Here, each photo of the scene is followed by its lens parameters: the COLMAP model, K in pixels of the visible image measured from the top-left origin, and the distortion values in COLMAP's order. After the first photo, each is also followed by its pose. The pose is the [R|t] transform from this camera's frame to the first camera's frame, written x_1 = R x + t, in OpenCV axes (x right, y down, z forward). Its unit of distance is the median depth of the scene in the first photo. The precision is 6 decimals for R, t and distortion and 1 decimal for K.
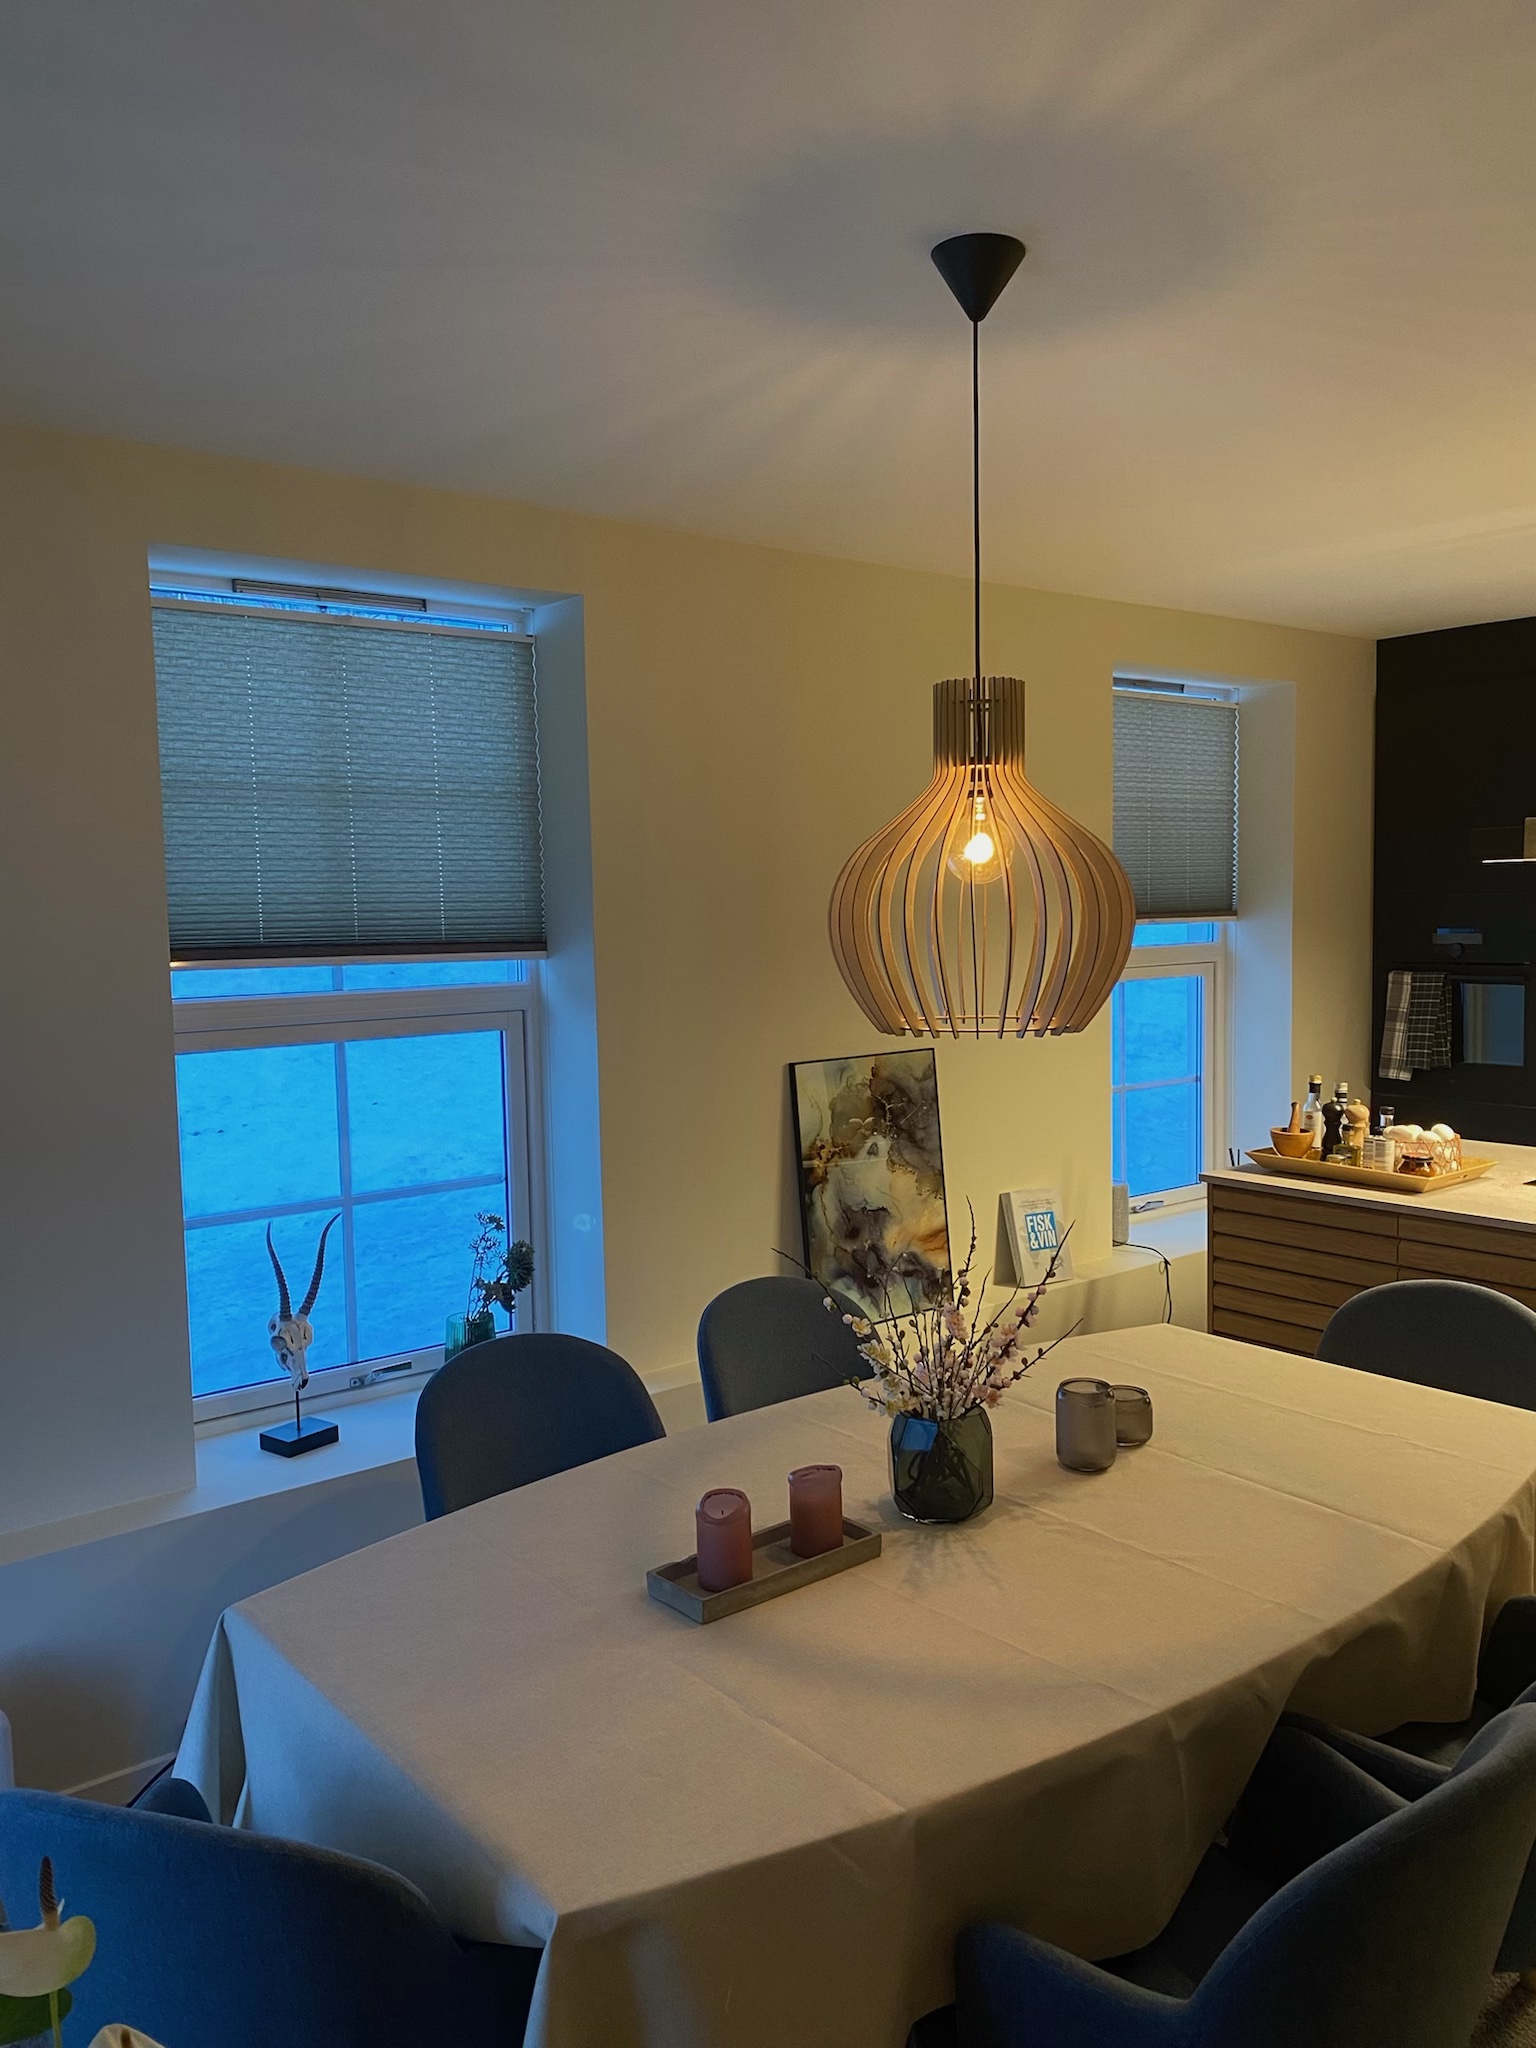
lens RADIAL K [[1553.3, 0, 807.1], [0, 1553.3, 1058.9], [0, 0, 1]] dist [0.039691, -0.001473]
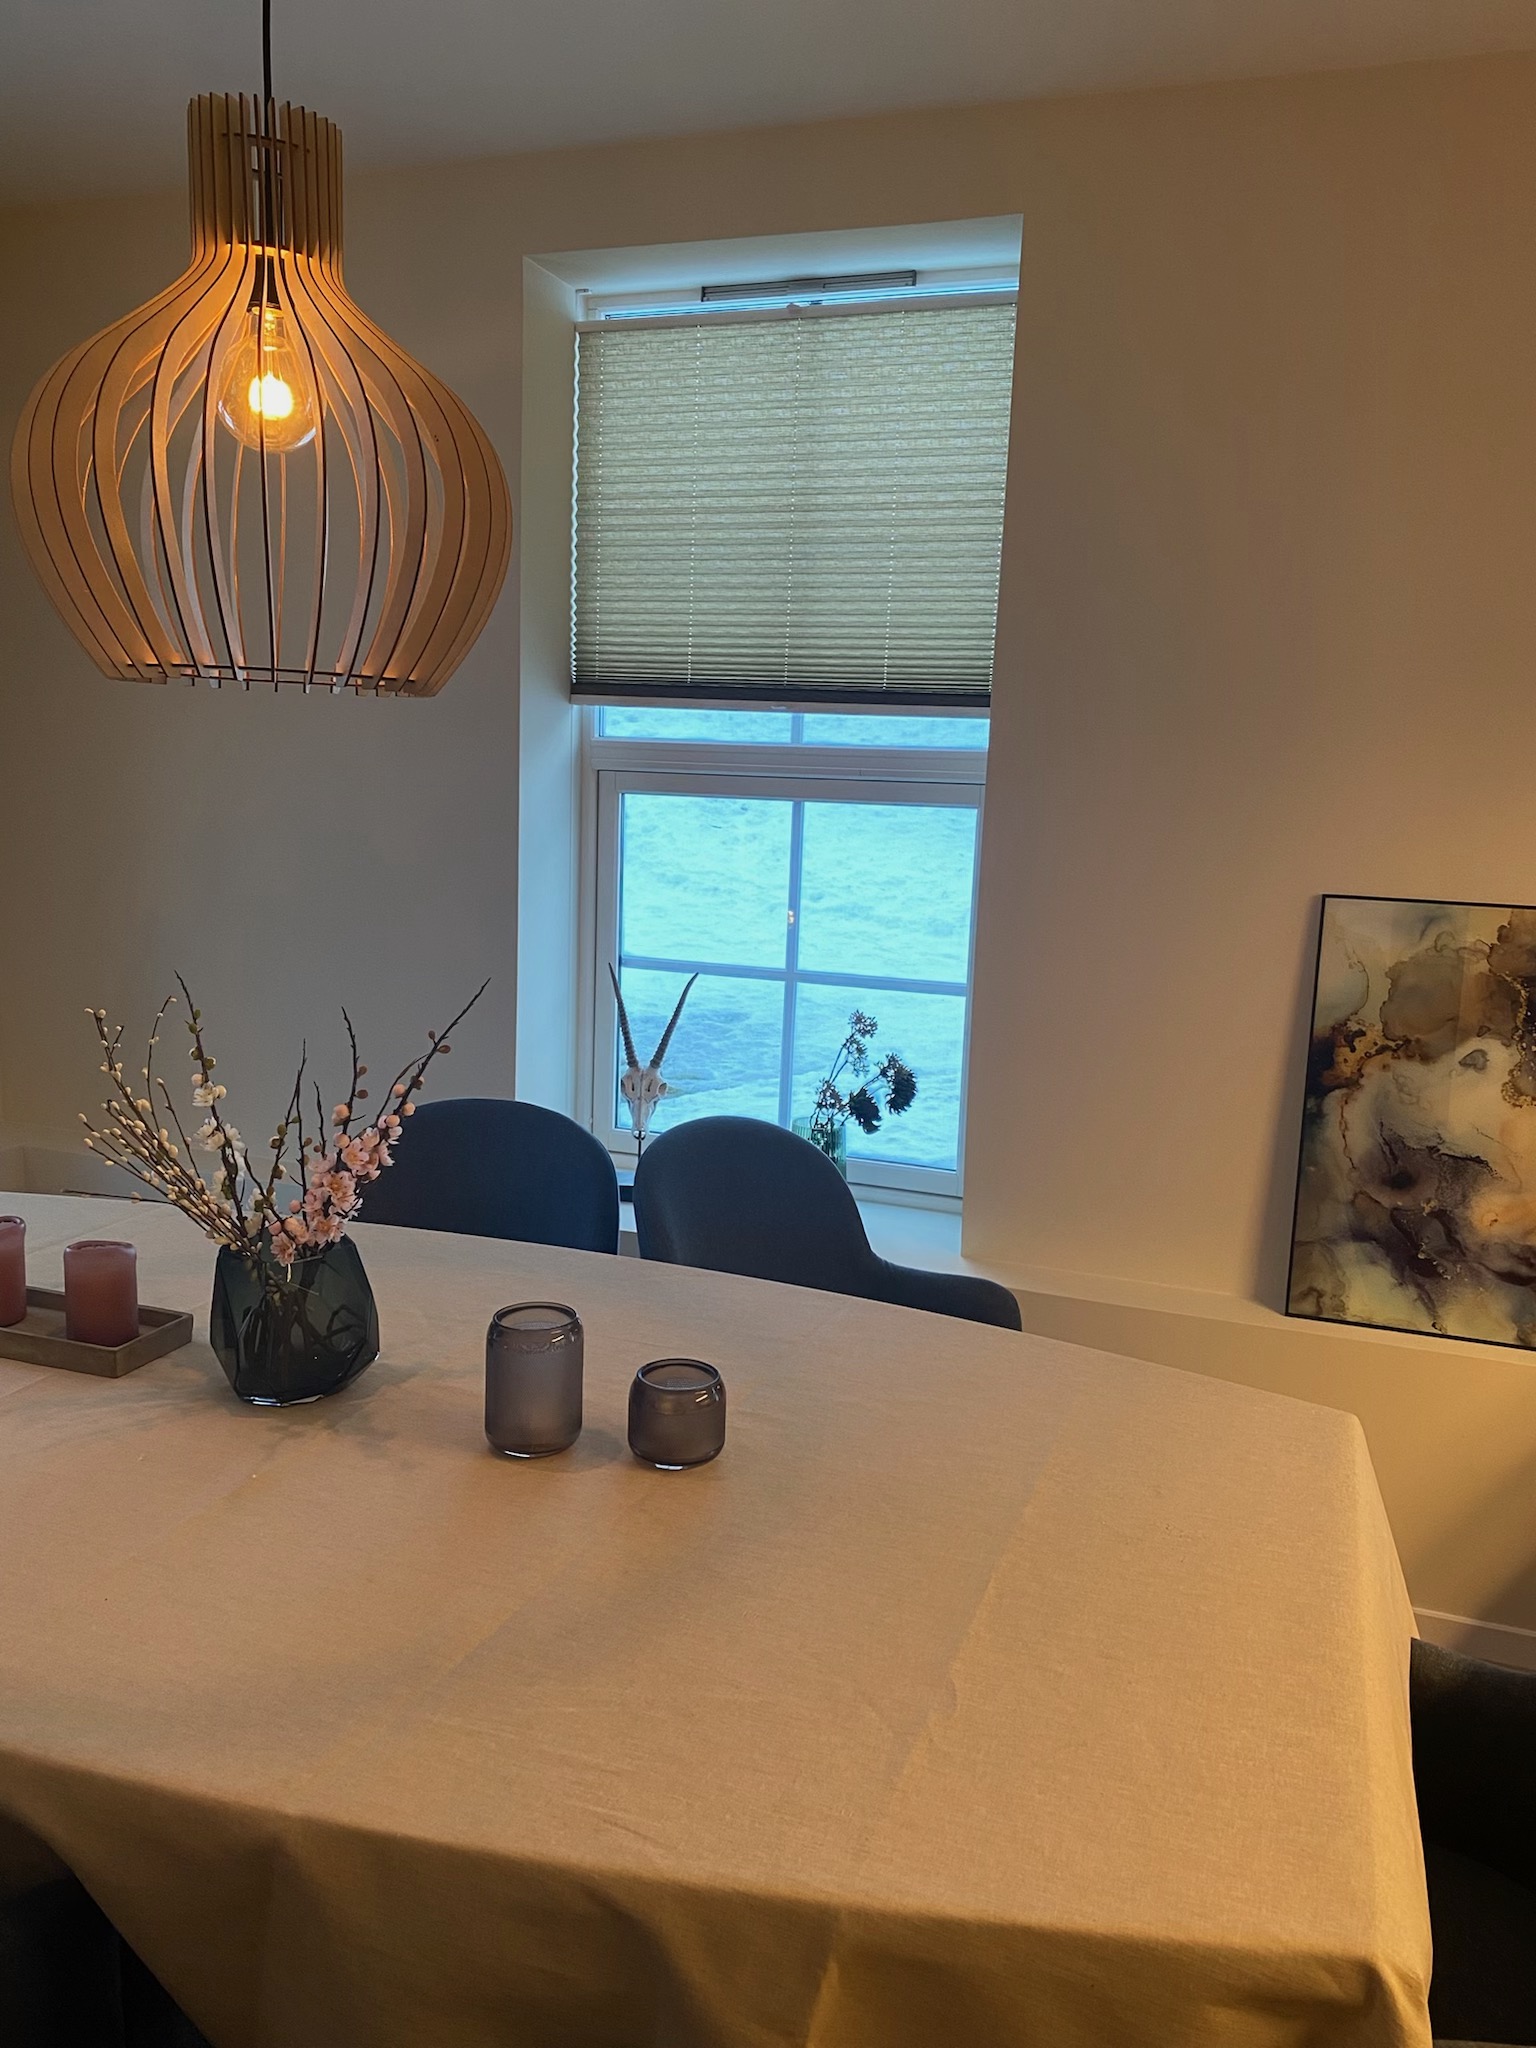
lens RADIAL K [[1567.4, 0, 768.0], [0, 1567.4, 1024.0], [0, 0, 1]] dist [0.038211, 0.000655]
pose [[0.512631, 0.175691, -0.840442, 0.497815], [-0.136671, 0.983058, 0.122141, 0.007931], [0.847662, 0.052251, 0.527958, 0.518993]]
